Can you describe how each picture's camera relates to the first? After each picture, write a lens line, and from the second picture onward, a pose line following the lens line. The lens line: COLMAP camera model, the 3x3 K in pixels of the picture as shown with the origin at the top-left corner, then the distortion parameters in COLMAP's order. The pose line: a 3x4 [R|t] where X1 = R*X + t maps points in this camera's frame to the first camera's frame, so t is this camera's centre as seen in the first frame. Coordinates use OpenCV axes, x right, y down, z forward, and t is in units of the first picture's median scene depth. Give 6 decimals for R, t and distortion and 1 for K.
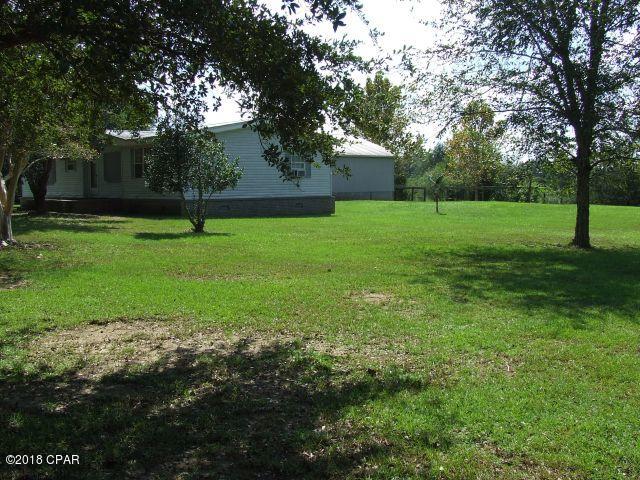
lens RADIAL K [[686.5, 0, 320.1], [0, 686.5, 239.8], [0, 0, 1]] dist [-0.060280, 0.000000]
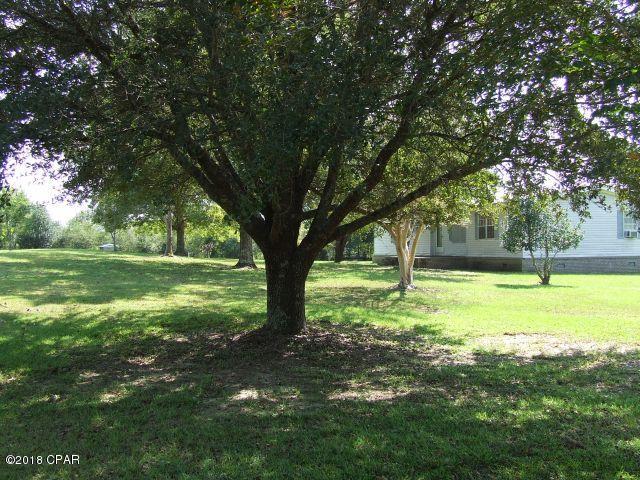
lens RADIAL K [[686.5, 0, 319.9], [0, 686.5, 240.9], [0, 0, 1]] dist [-0.060280, 0.000000]
pose [[0.900506, -0.001315, -0.434841, -0.014220], [-0.035349, 0.996464, -0.076217, 0.017075], [0.433404, 0.084005, 0.897276, -0.241489]]
